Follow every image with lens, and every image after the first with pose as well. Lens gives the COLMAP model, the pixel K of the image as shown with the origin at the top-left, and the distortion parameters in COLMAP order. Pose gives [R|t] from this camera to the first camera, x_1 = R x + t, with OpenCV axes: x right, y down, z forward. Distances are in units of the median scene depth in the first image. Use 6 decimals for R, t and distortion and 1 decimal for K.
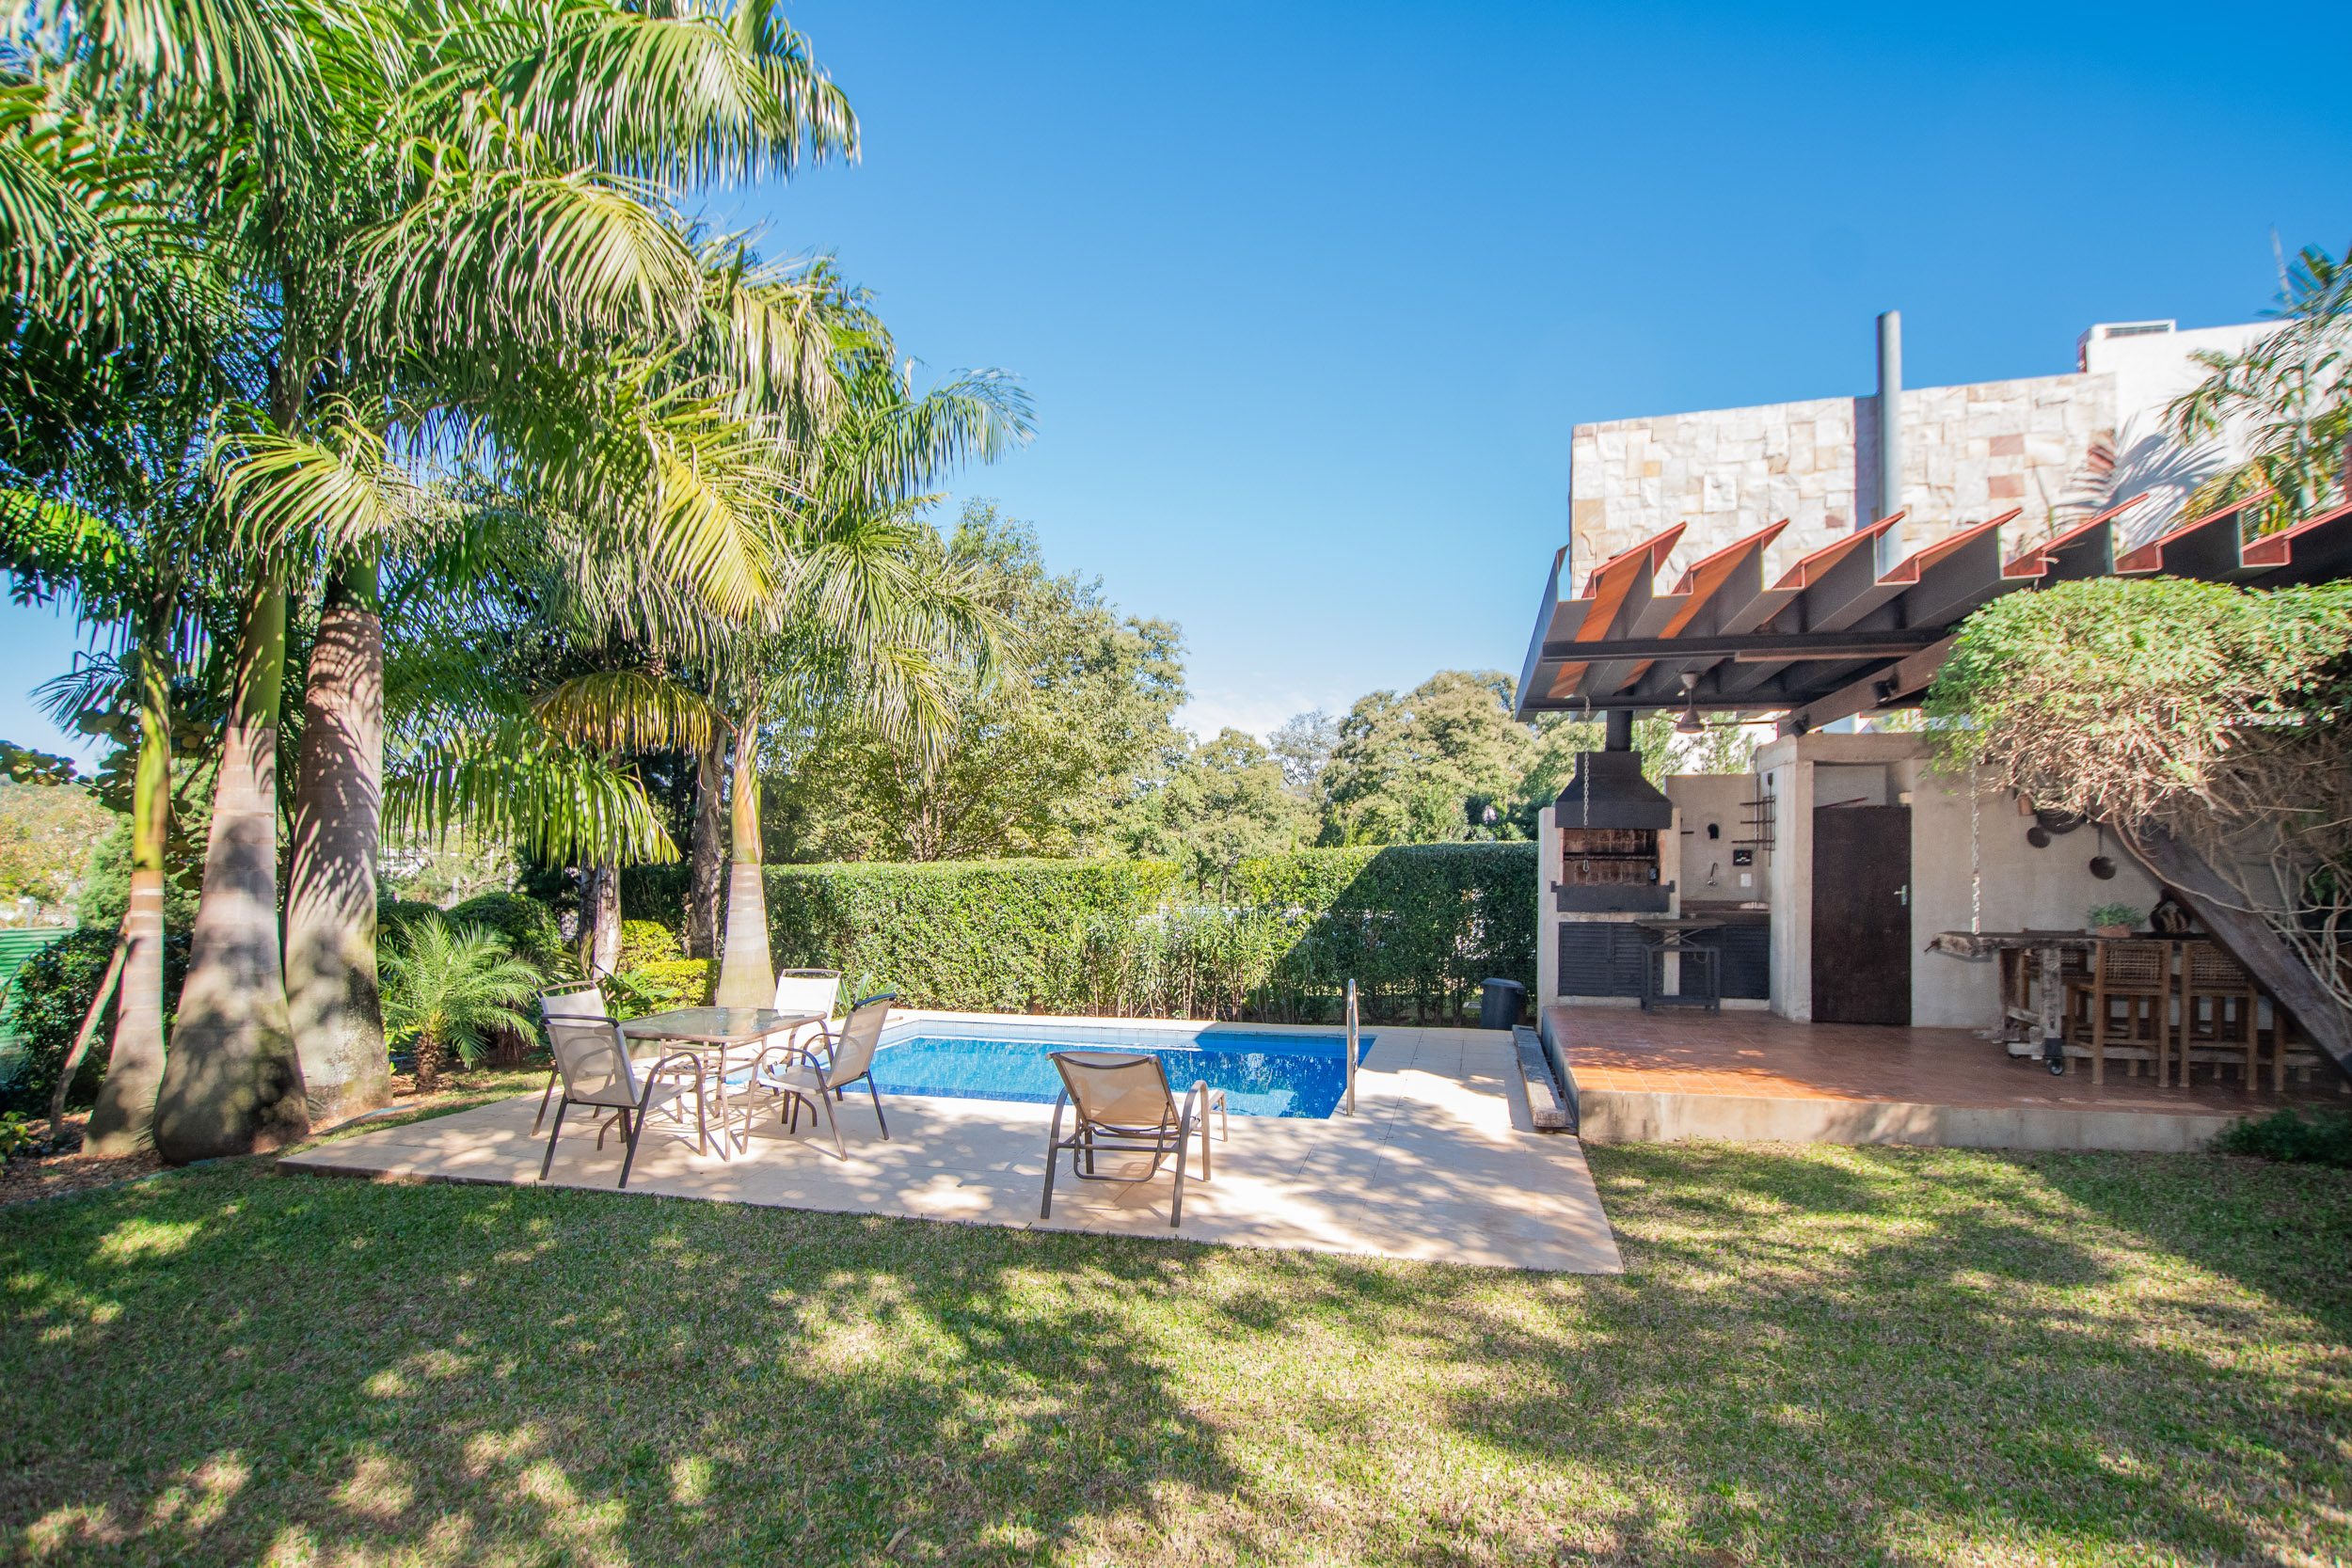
lens RADIAL K [[1189.6, 0, 1186.6], [0, 1189.6, 854.7], [0, 0, 1]] dist [-0.020363, 0.001369]
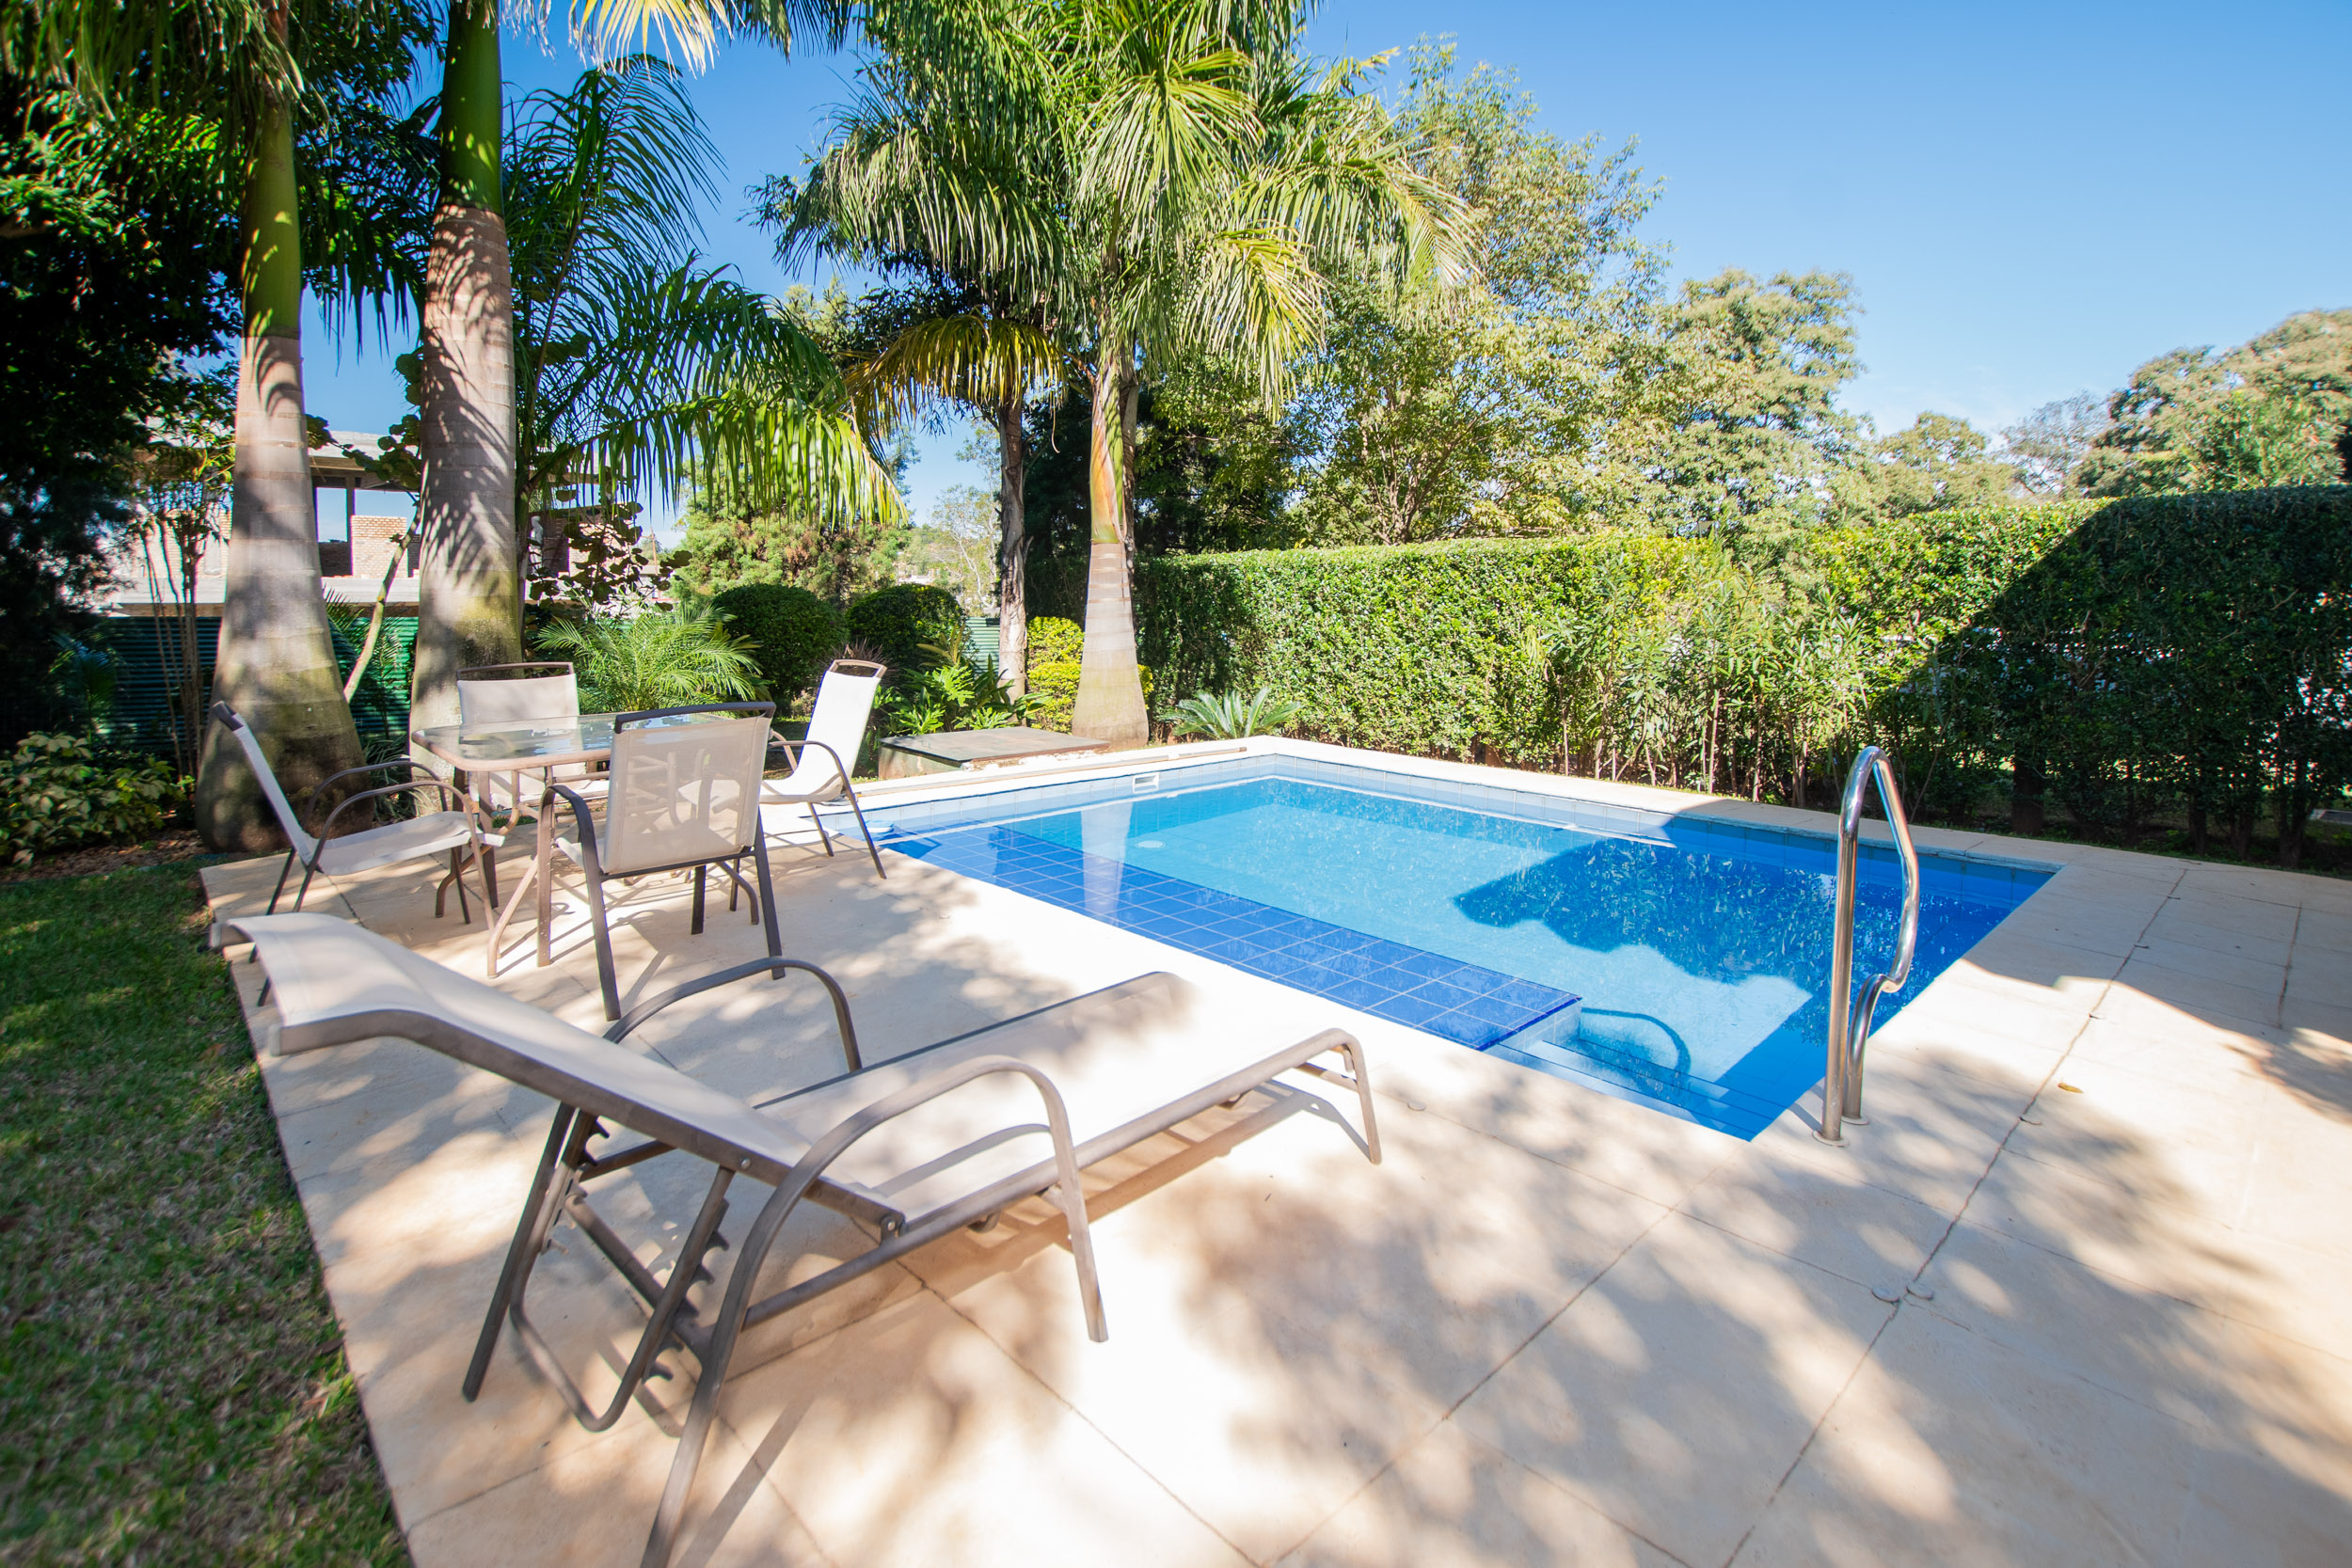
lens RADIAL K [[1149.2, 0, 1141.7], [0, 1149.2, 644.3], [0, 0, 1]] dist [-0.028363, 0.002819]
pose [[0.832963, 0.033365, -0.552322, 0.076721], [-0.004754, 0.998575, 0.053154, 0.030795], [0.553308, -0.041649, 0.831935, 0.323975]]
